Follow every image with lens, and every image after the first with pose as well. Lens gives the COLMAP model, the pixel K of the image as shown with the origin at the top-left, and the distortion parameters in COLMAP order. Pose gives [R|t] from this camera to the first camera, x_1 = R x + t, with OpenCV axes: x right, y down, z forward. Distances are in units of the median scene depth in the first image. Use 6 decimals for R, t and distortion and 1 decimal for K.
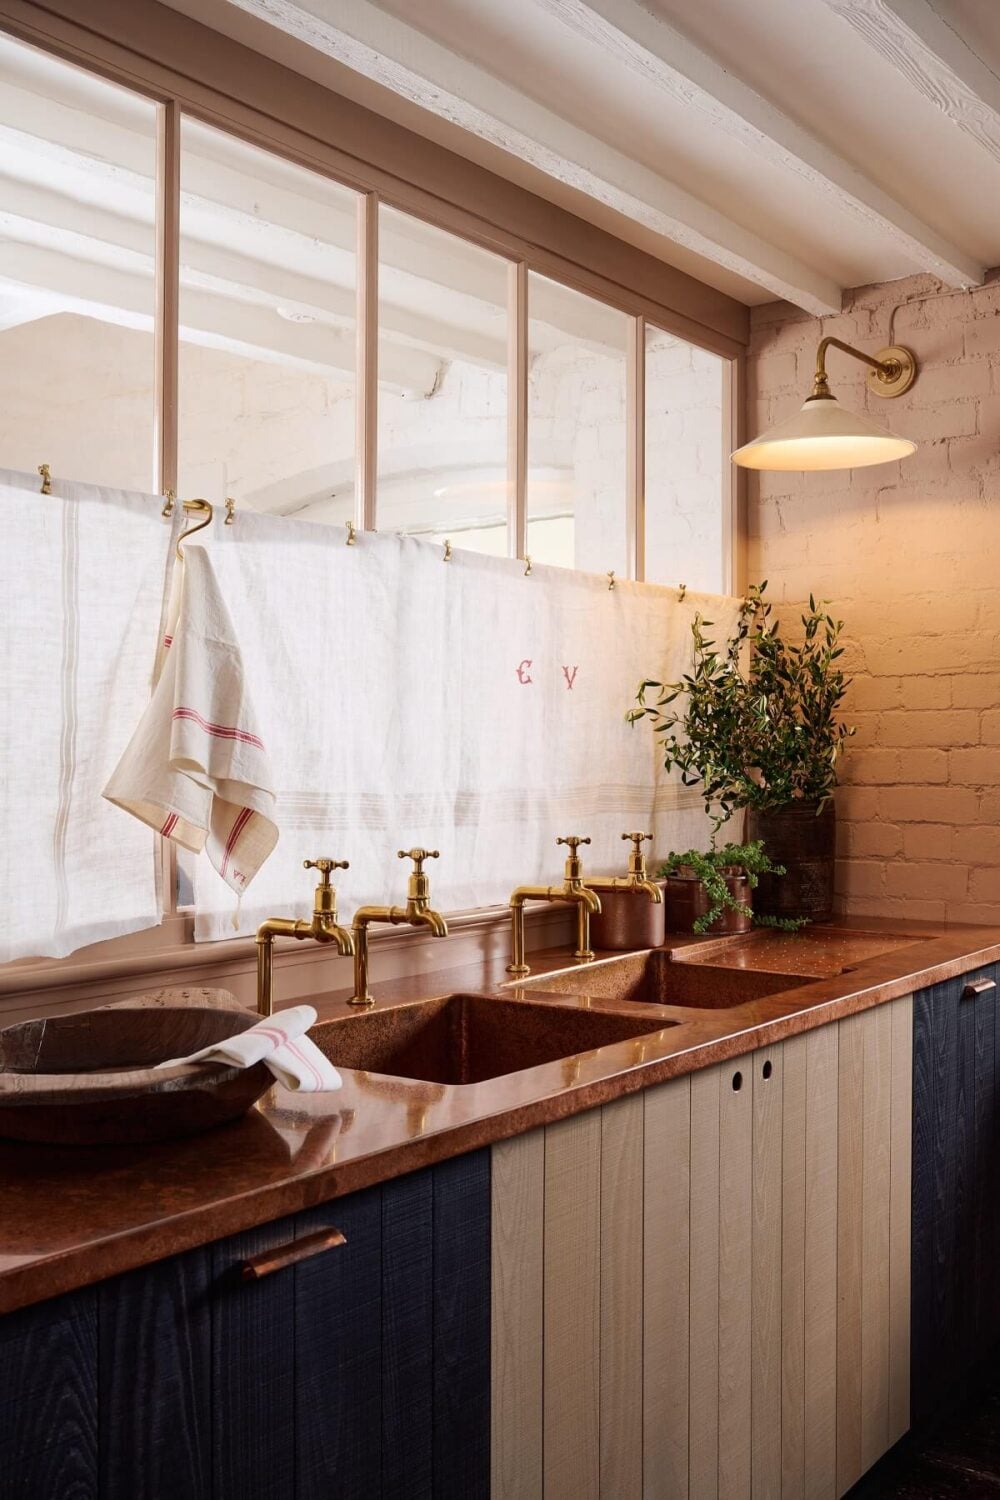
lens RADIAL K [[1464.0, 0, 500.0], [0, 1464.0, 750.0], [0, 0, 1]] dist [-0.024882, -0.007655]
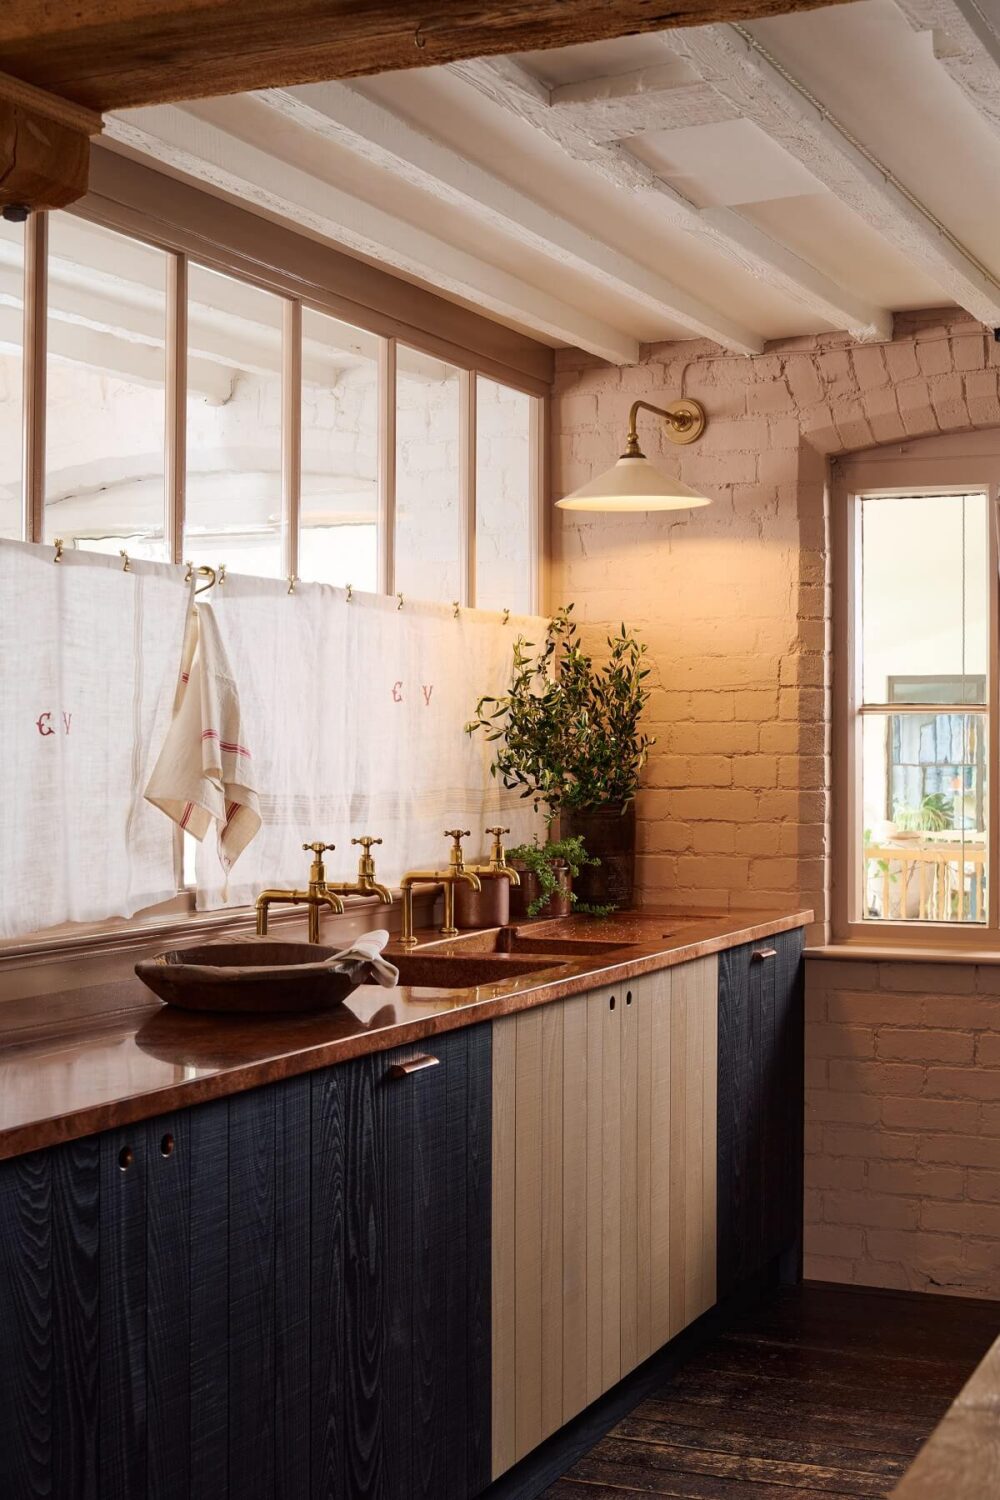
lens RADIAL K [[2104.2, 0, 500.0], [0, 2104.2, 750.0], [0, 0, 1]] dist [-0.052923, -0.029182]
pose [[0.973857, 0.000232, 0.227161, -0.319449], [-0.000935, 0.999995, 0.002987, -0.013266], [-0.227159, -0.003122, 0.973853, -0.736325]]
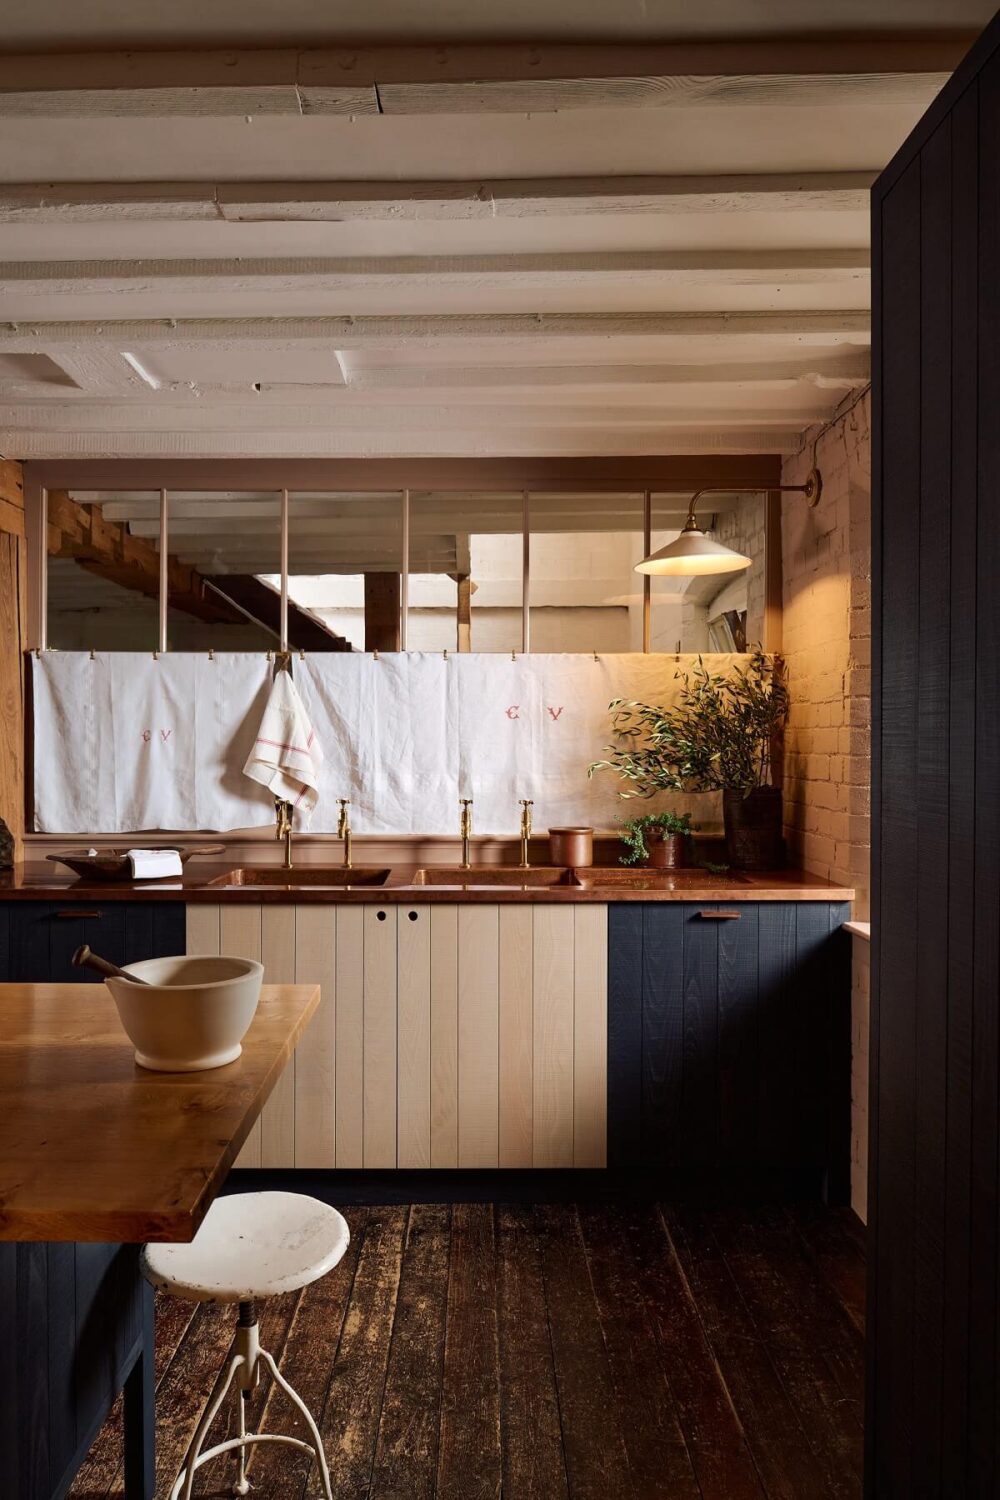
lens RADIAL K [[1047.3, 0, 462.3], [0, 1047.3, 742.9], [0, 0, 1]] dist [-0.005517, -0.001751]
pose [[0.597046, 0.003019, -0.802201, 1.179521], [-0.000463, 0.999994, 0.003418, -0.021111], [0.802207, -0.001669, 0.597044, 0.163351]]
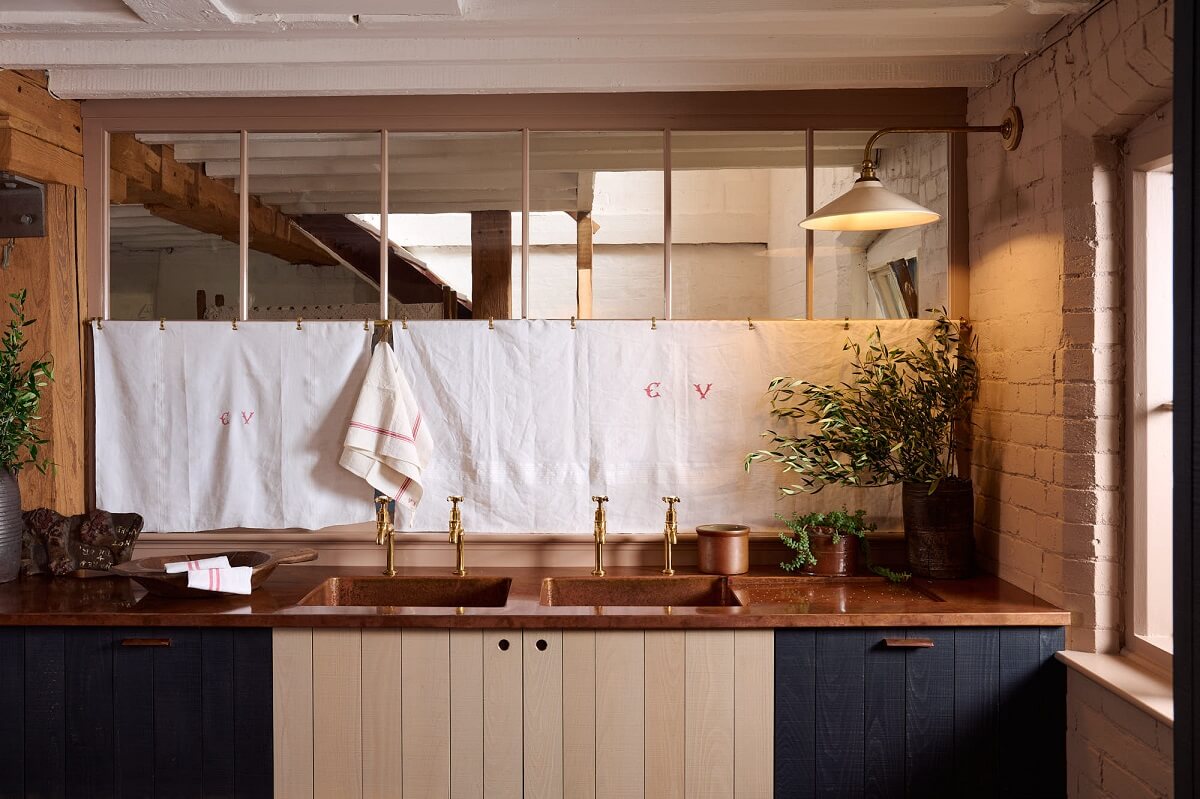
lens RADIAL K [[1140.8, 0, 549.9], [0, 1140.8, 373.8], [0, 0, 1]] dist [-0.056096, 0.098641]
pose [[0.584546, 0.001367, -0.811359, 1.071944], [0.003448, 0.999985, 0.004168, -0.085522], [0.811353, -0.005234, 0.584533, 0.204277]]
